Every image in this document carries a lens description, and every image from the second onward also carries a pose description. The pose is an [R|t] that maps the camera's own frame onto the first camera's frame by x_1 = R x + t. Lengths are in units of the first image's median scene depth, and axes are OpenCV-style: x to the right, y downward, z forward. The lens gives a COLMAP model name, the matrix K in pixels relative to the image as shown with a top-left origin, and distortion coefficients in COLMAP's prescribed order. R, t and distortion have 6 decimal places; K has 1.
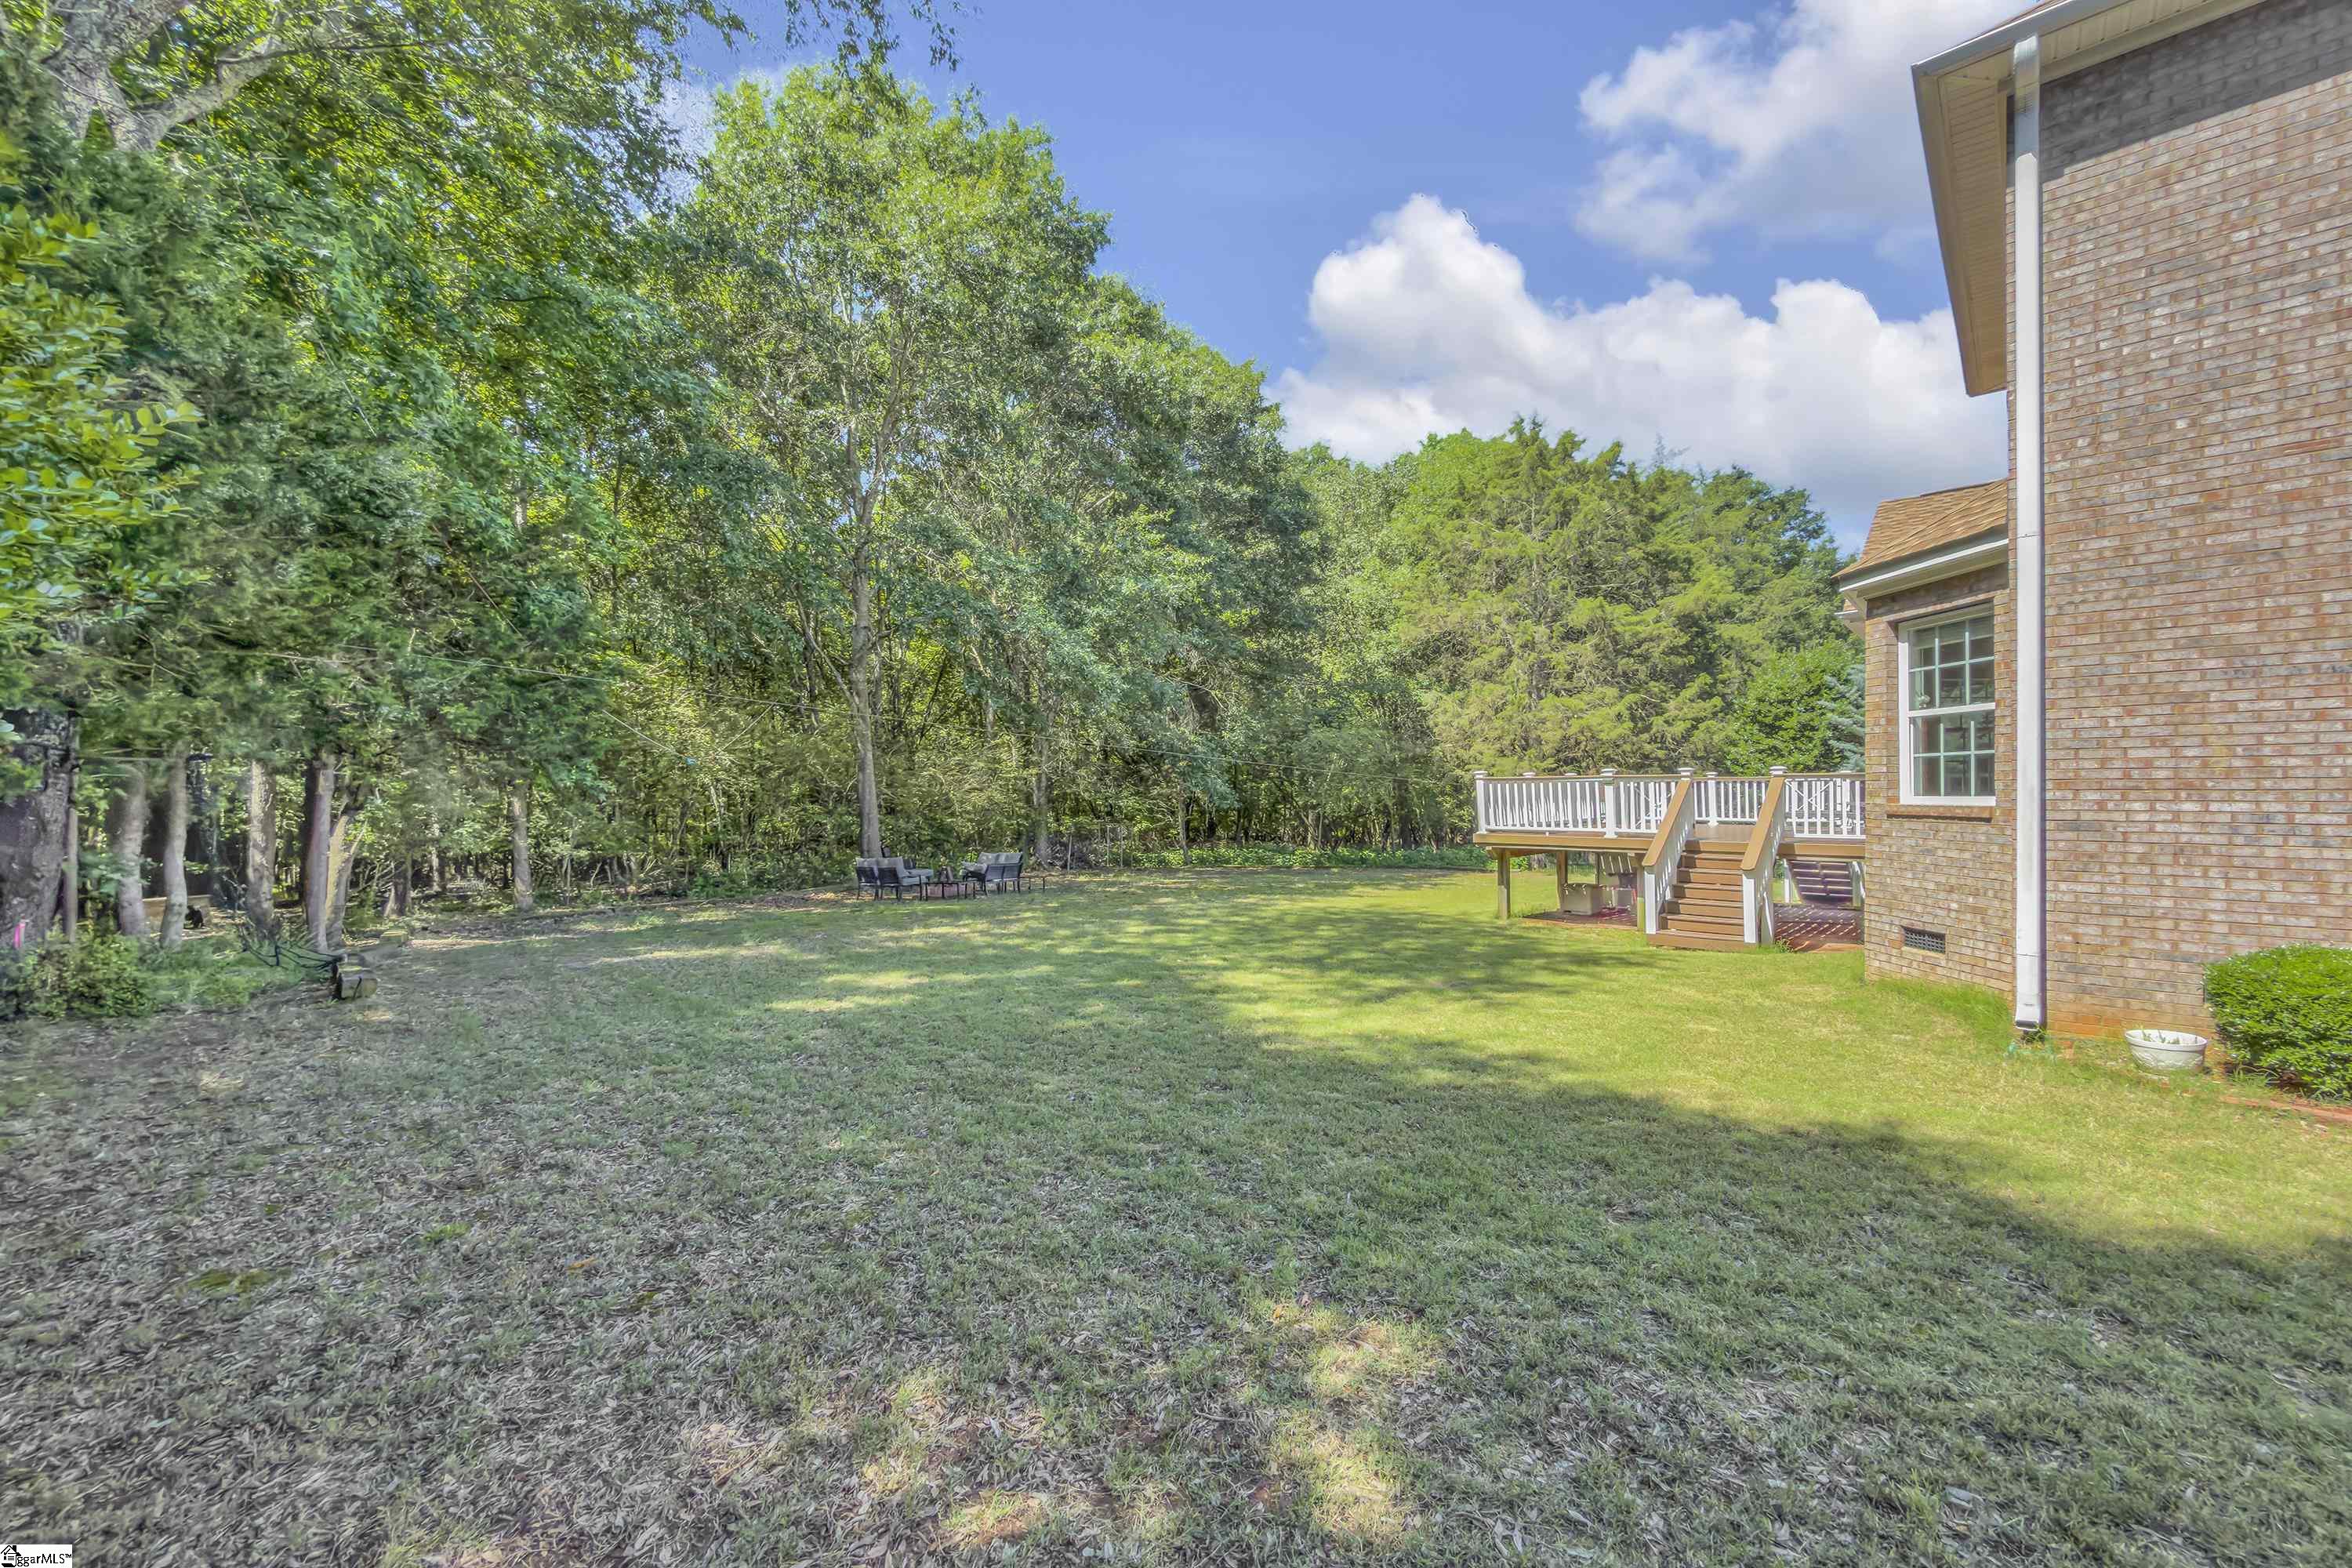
lens RADIAL K [[937.8, 0, 1173.8], [0, 937.8, 785.8], [0, 0, 1]] dist [0.000486, 0.000027]
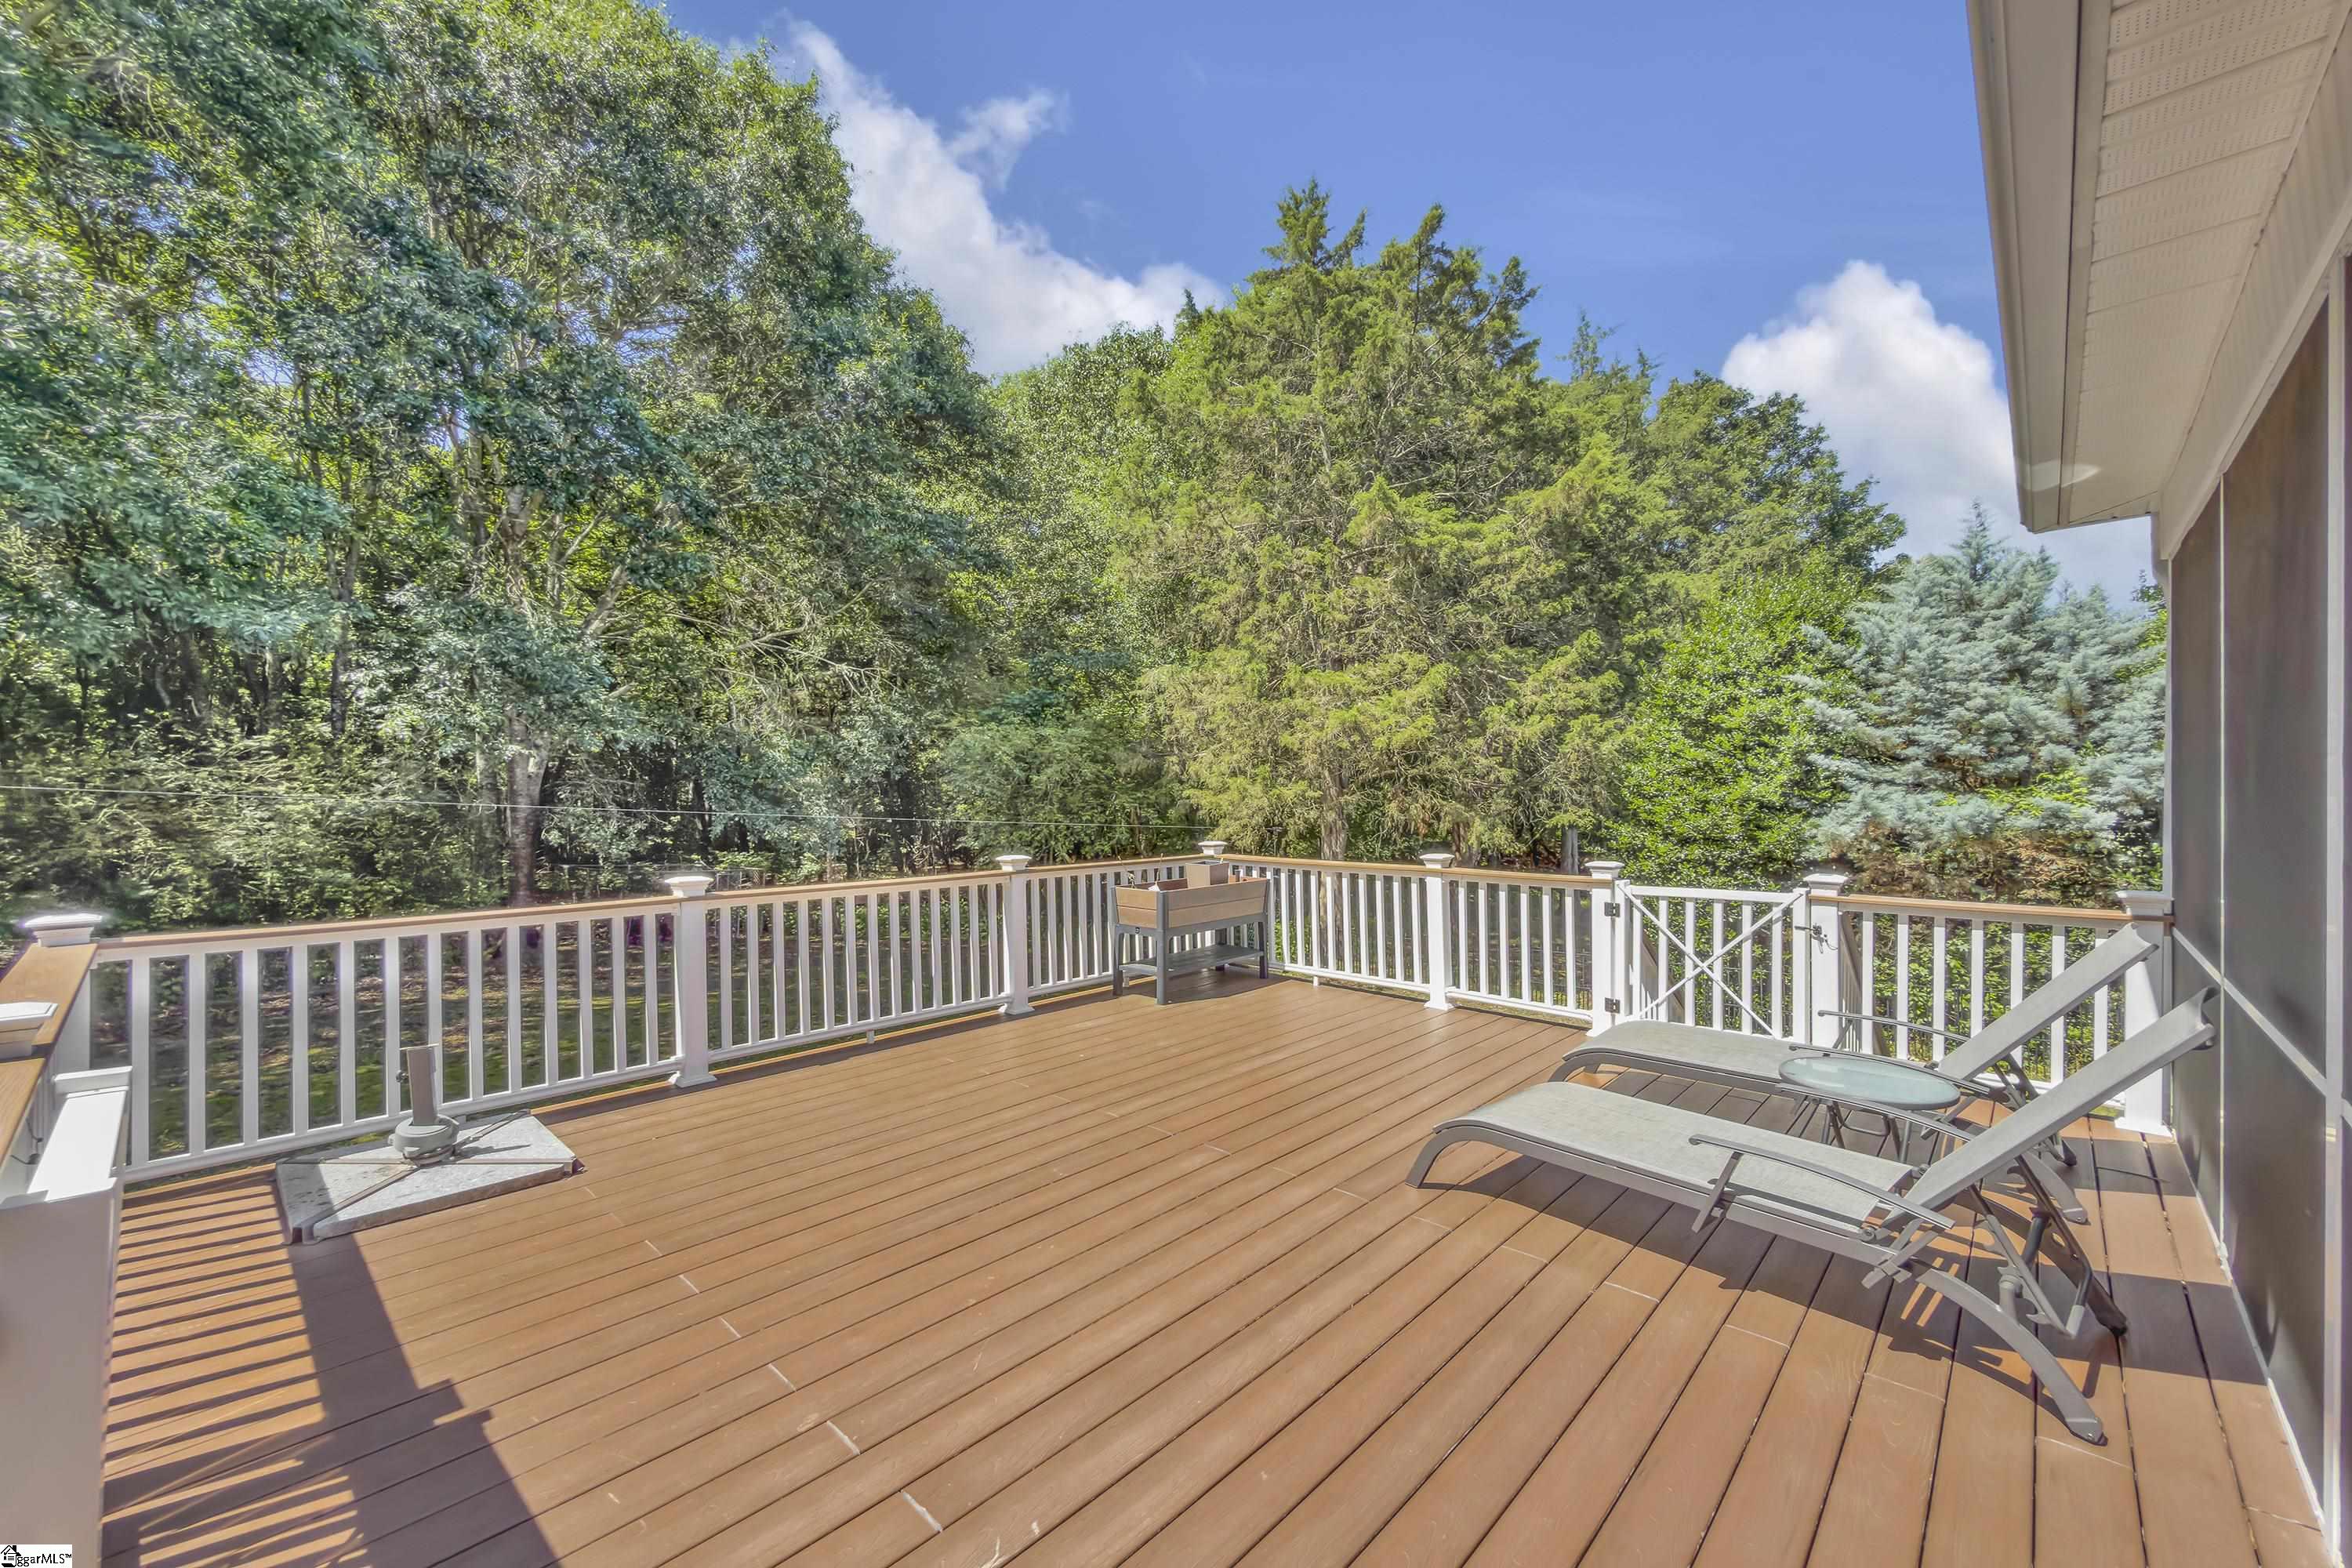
lens RADIAL K [[937.8, 0, 1177.9], [0, 937.8, 785.3], [0, 0, 1]] dist [0.000486, 0.000027]
pose [[0.999978, 0.004991, -0.004440, 0.330248], [-0.004992, 0.999988, -0.000240, -0.026854], [0.004439, 0.000262, 0.999990, 0.452567]]
